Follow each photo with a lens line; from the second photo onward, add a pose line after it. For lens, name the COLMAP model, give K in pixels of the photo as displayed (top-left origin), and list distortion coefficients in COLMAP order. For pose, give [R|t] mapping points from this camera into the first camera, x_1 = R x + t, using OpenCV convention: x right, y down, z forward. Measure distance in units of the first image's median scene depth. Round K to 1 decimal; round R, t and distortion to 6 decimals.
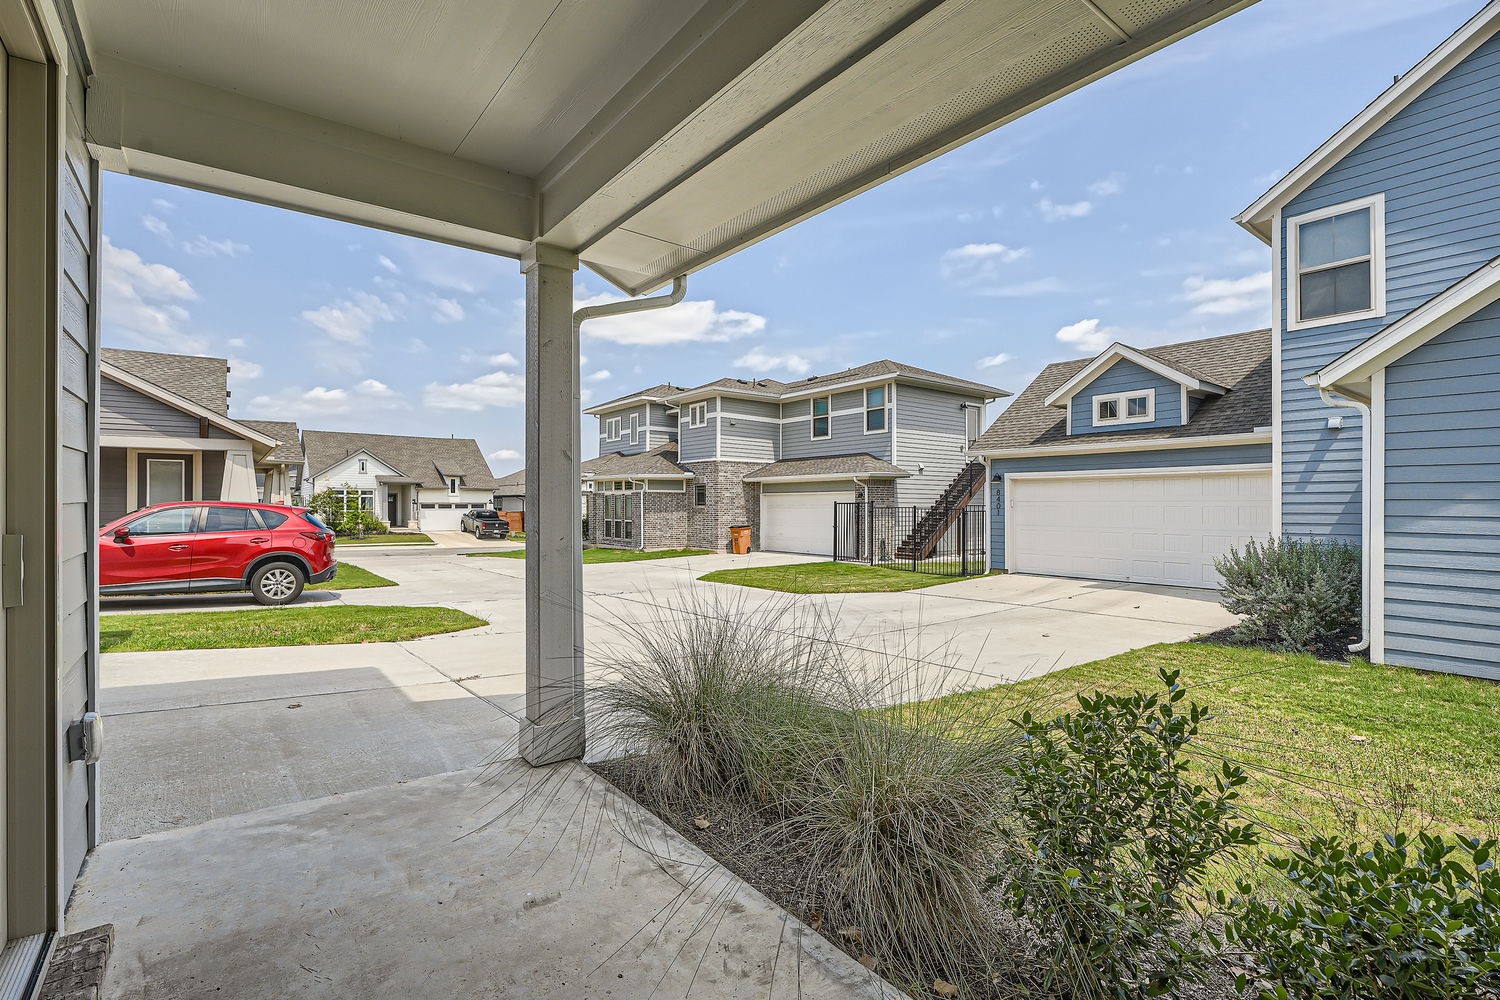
lens RADIAL K [[693.9, 0, 748.0], [0, 693.9, 504.9], [0, 0, 1]] dist [0.002328, 0.000363]
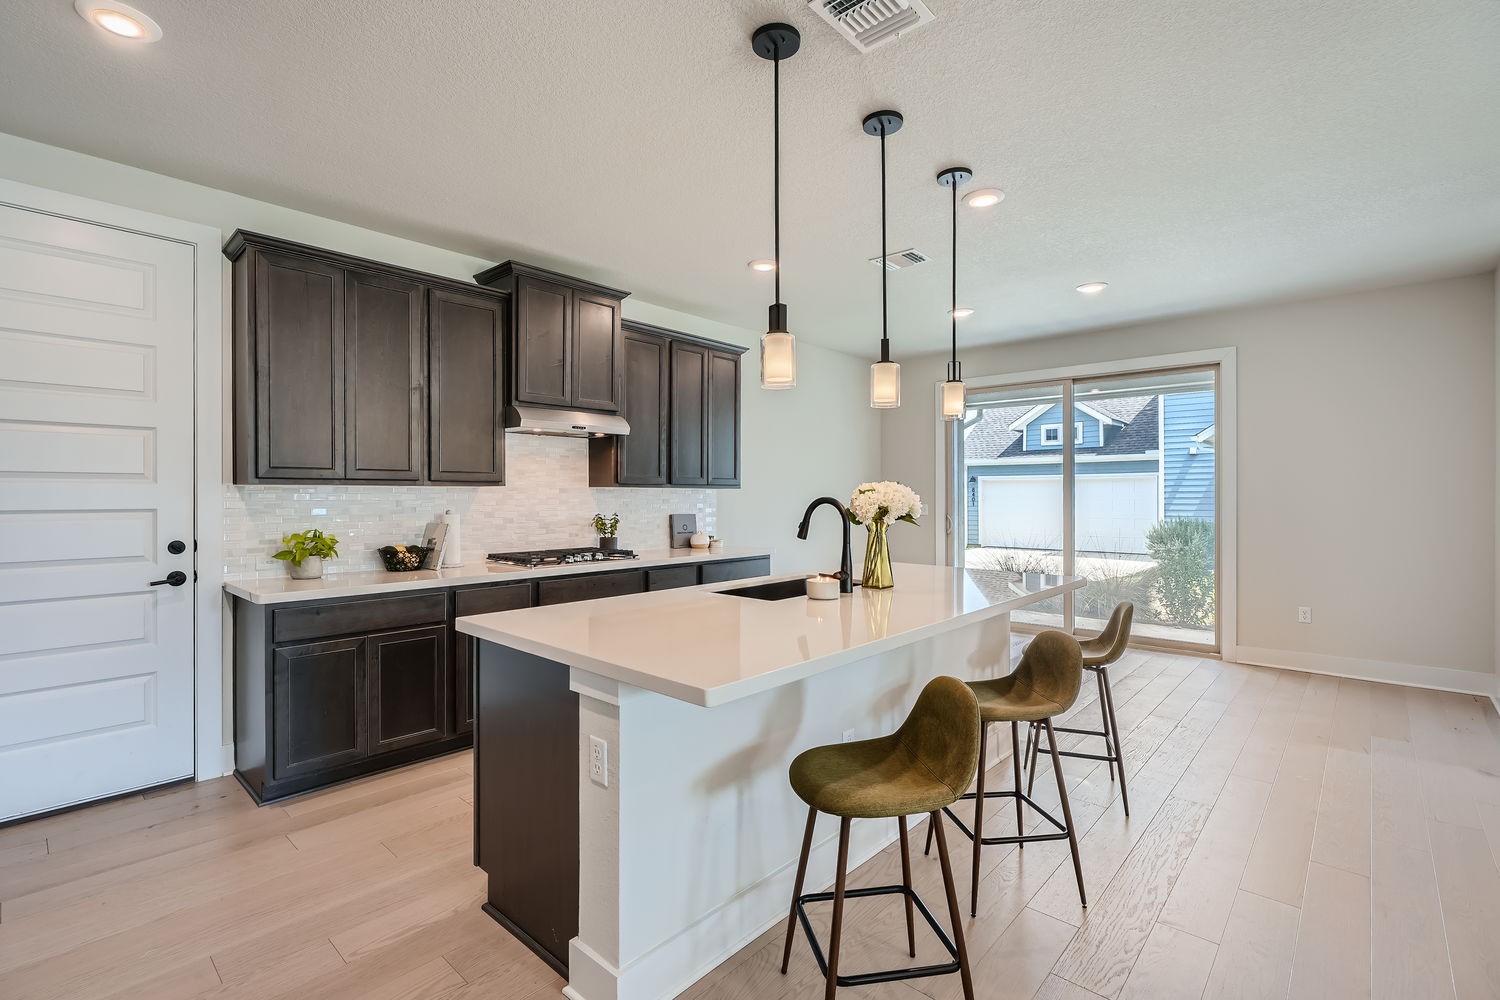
lens RADIAL K [[680.5, 0, 753.6], [0, 680.5, 496.2], [0, 0, 1]] dist [-0.004666, 0.002064]
pose [[0.986058, -0.007205, 0.166248, -0.363300], [0.007142, 0.999974, 0.000976, -0.011268], [-0.166251, 0.000225, 0.986083, -0.339140]]
